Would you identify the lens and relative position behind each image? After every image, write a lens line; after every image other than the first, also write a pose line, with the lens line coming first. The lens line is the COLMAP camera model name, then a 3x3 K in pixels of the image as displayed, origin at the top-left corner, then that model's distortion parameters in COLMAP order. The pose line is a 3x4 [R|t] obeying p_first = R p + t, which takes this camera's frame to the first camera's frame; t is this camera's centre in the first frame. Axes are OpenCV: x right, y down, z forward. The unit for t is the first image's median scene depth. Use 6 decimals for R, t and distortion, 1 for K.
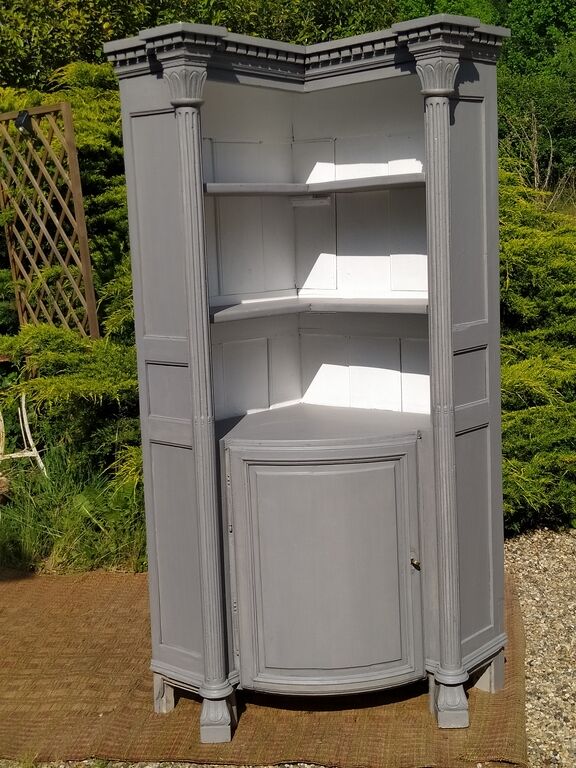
lens RADIAL K [[1041.6, 0, 288.3], [0, 1041.6, 385.1], [0, 0, 1]] dist [0.000189, 0.000000]
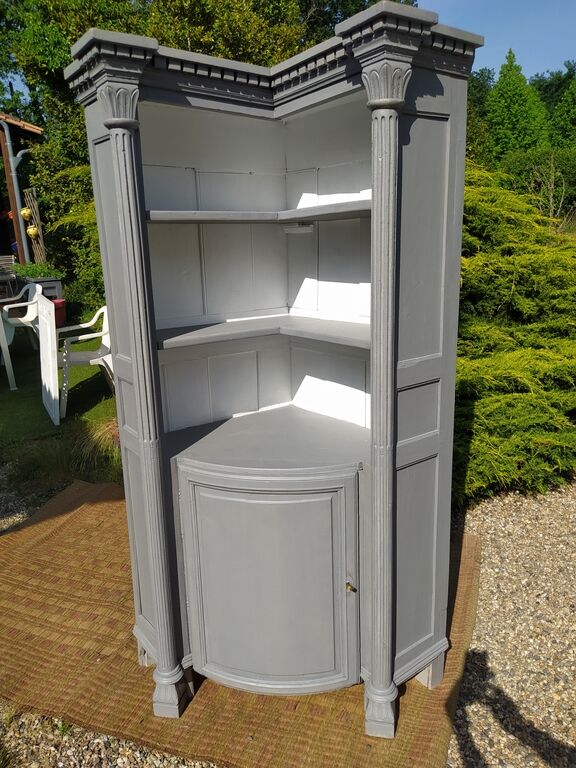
lens RADIAL K [[577.2, 0, 289.1], [0, 577.2, 396.3], [0, 0, 1]] dist [0.021423, -0.054509]
pose [[0.981798, 0.058864, -0.180574, 0.147192], [-0.037693, 0.992238, 0.118507, -0.080233], [0.186148, -0.109544, 0.976396, 0.423471]]
